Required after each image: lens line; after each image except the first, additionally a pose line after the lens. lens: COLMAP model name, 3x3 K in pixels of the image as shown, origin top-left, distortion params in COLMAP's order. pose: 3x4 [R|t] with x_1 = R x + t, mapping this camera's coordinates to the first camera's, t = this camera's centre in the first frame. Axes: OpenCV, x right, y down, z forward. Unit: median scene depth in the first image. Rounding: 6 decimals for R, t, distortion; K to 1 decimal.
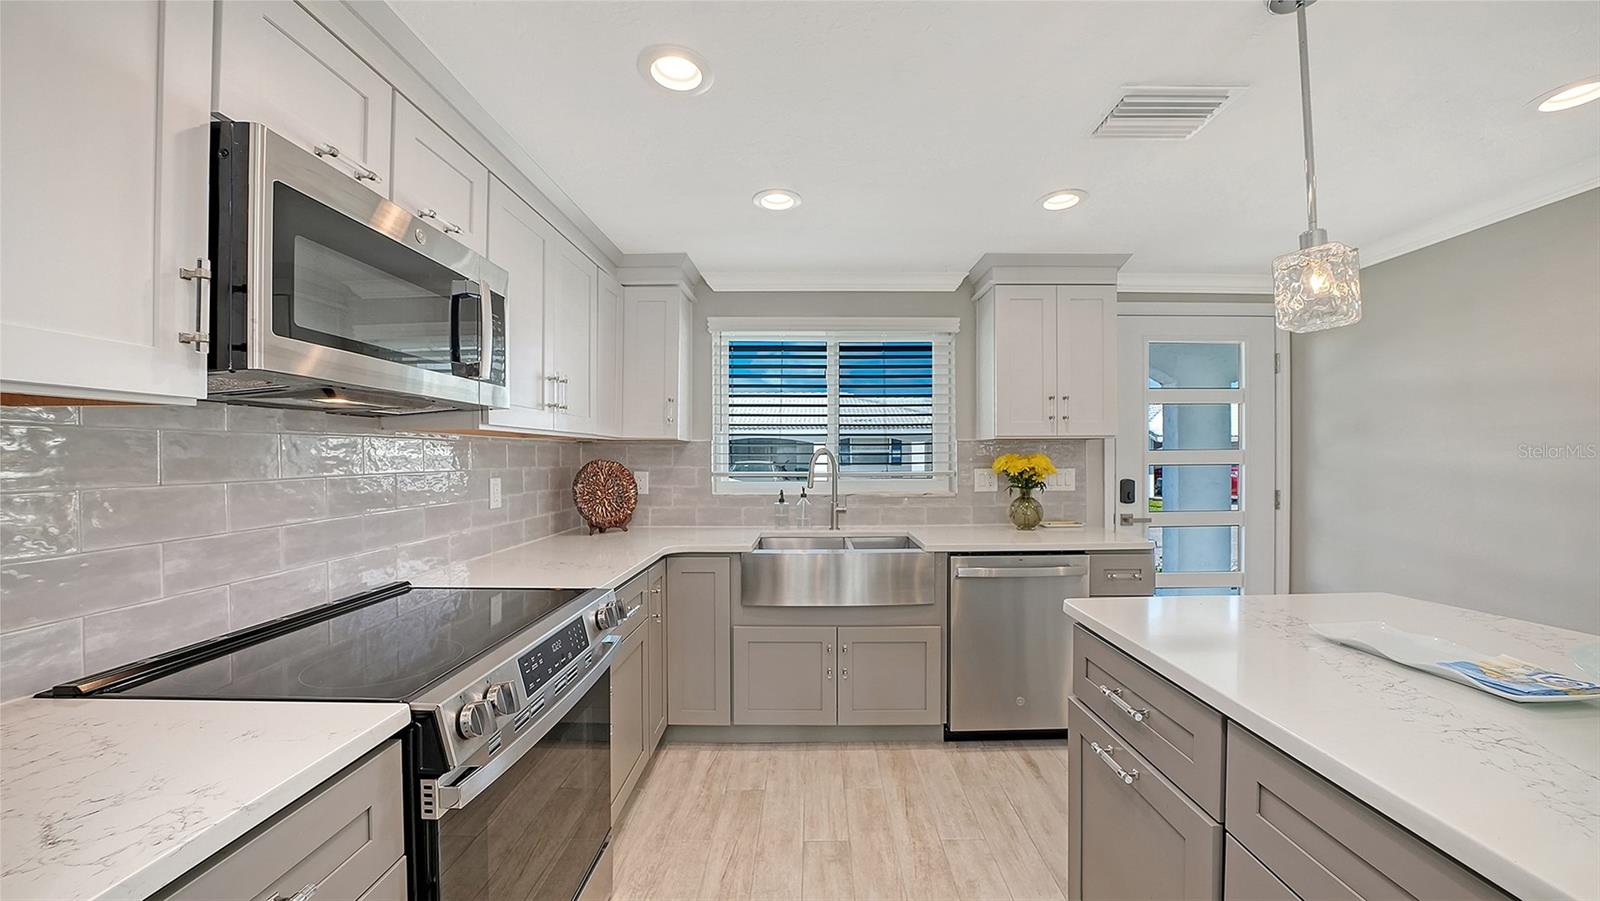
lens RADIAL K [[568.4, 0, 805.7], [0, 568.4, 453.9], [0, 0, 1]] dist [-0.022843, 0.000023]
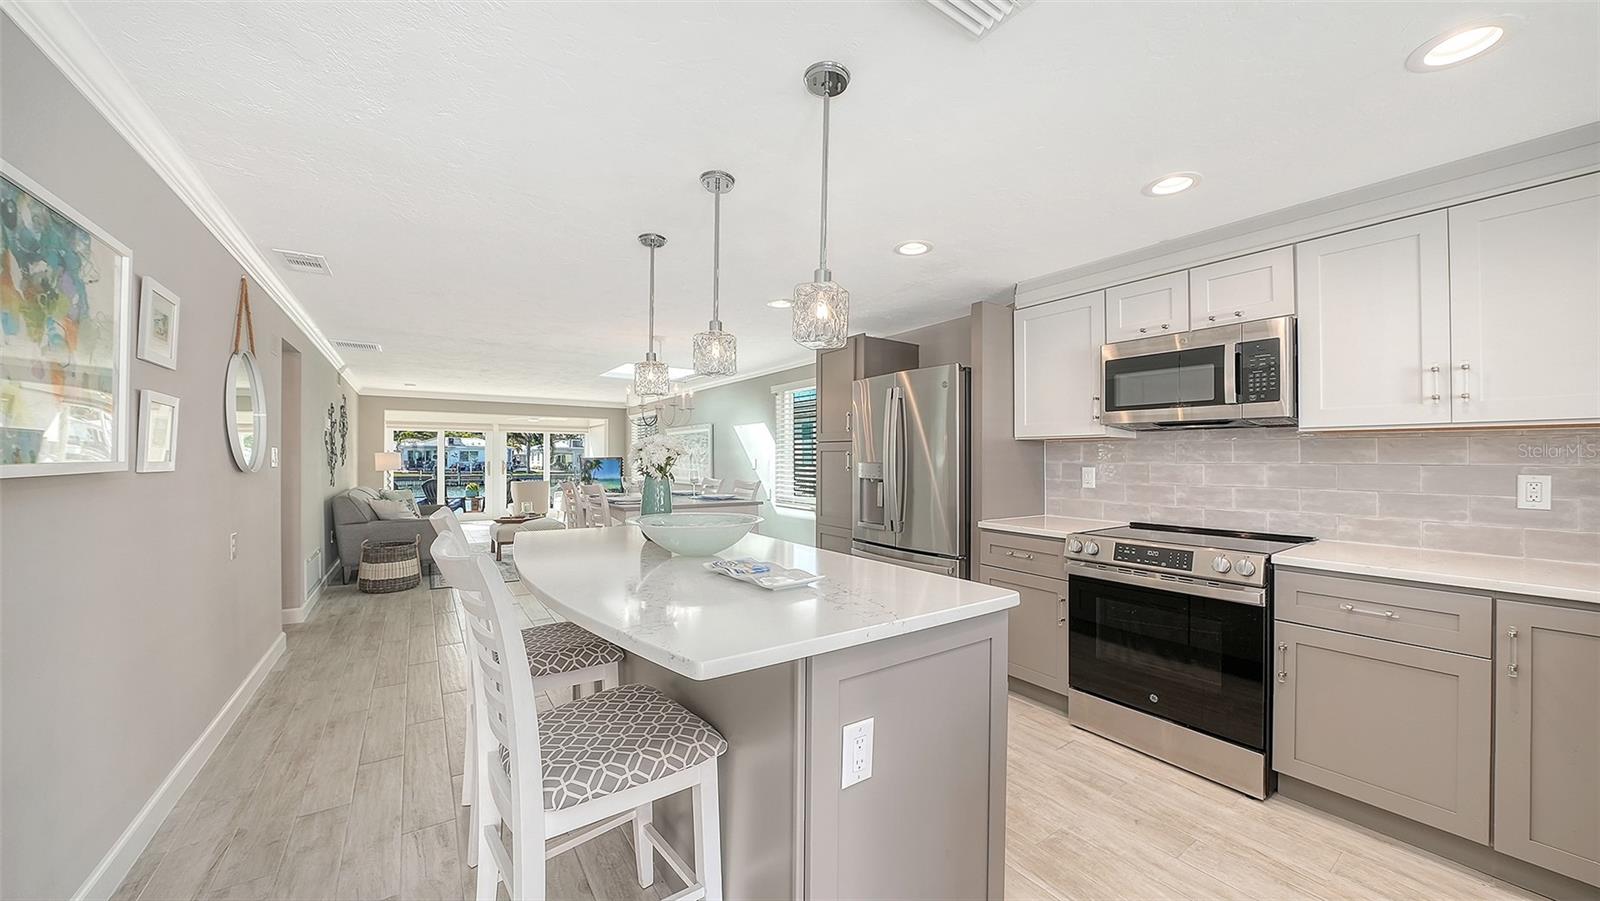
lens RADIAL K [[568.4, 0, 806.3], [0, 568.4, 453.5], [0, 0, 1]] dist [-0.022843, 0.000023]
pose [[-0.820766, -0.005313, -0.571239, 0.648080], [0.000983, 0.999942, -0.010712, 0.013211], [0.571263, -0.009353, -0.820714, 0.779928]]
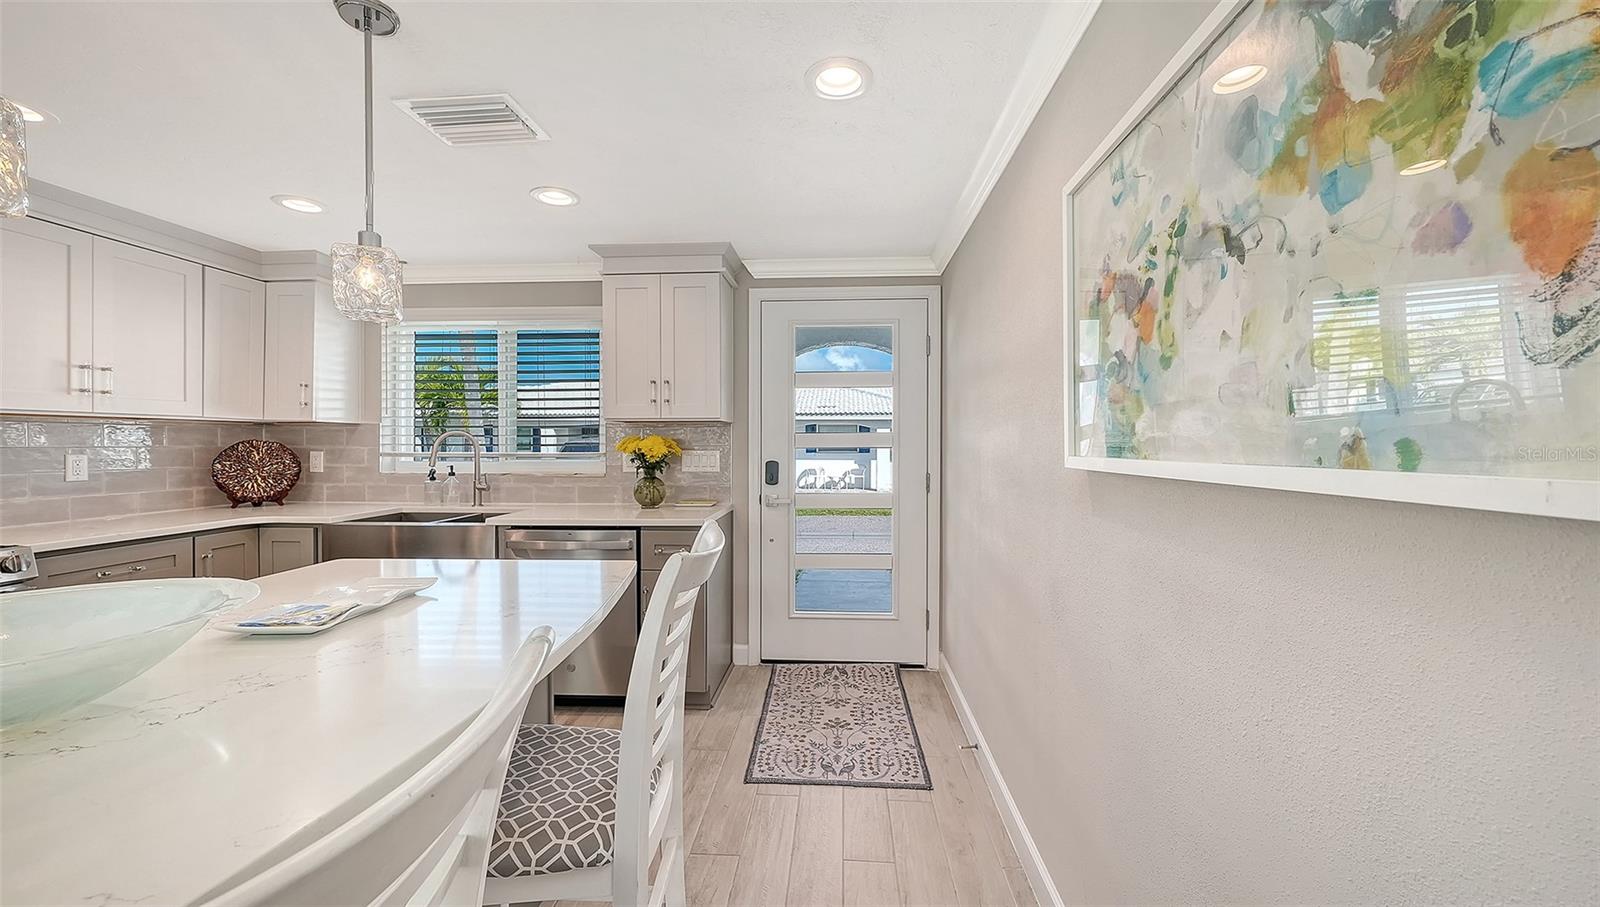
lens RADIAL K [[573.7, 0, 808.1], [0, 573.7, 440.2], [0, 0, 1]] dist [-0.013667, 0.000152]
pose [[0.999112, 0.003704, -0.041963, 0.713103], [-0.003733, 0.999993, -0.000604, 0.007496], [0.041961, 0.000760, 0.999119, -0.045606]]
